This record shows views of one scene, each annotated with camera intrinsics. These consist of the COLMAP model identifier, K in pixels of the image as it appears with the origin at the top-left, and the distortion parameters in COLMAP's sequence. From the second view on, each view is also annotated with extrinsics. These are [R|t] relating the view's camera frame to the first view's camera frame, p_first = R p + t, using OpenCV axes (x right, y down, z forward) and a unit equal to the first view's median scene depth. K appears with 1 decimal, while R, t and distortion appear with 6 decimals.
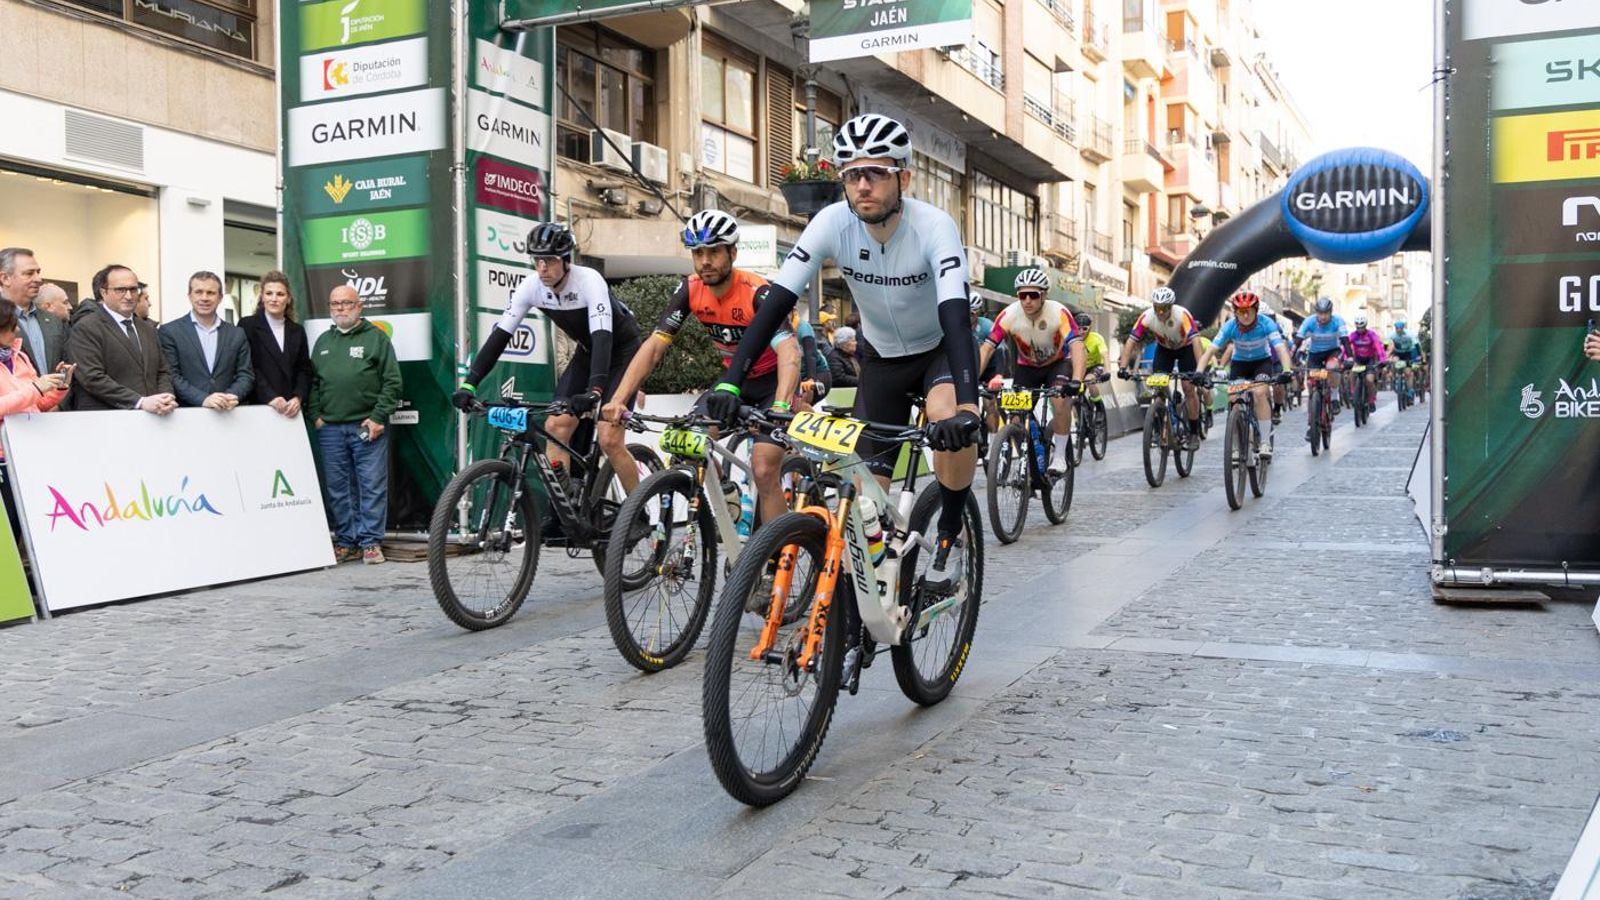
lens RADIAL K [[1482.6, 0, 815.0], [0, 1482.6, 477.0], [0, 0, 1]] dist [-0.016674, -0.011863]
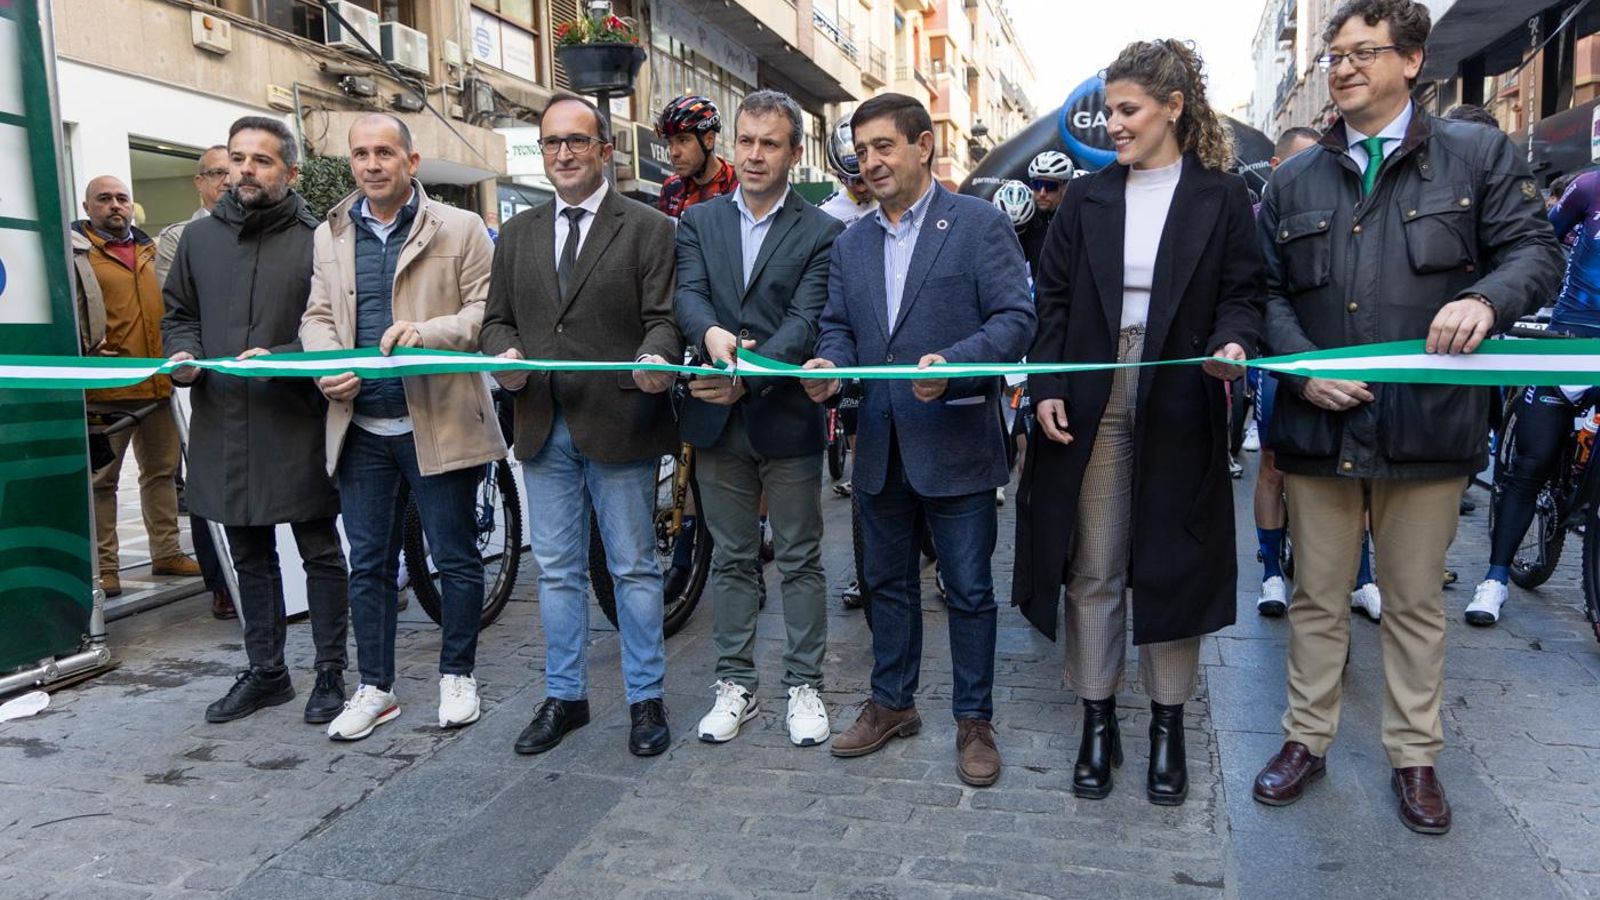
lens RADIAL K [[1166.7, 0, 802.0], [0, 1166.7, 449.5], [0, 0, 1]] dist [-0.000262, 0.005116]
pose [[0.987841, -0.036297, 0.151168, 0.003112], [0.025255, 0.996913, 0.074335, -0.025588], [-0.153400, -0.069614, 0.985709, 0.272085]]
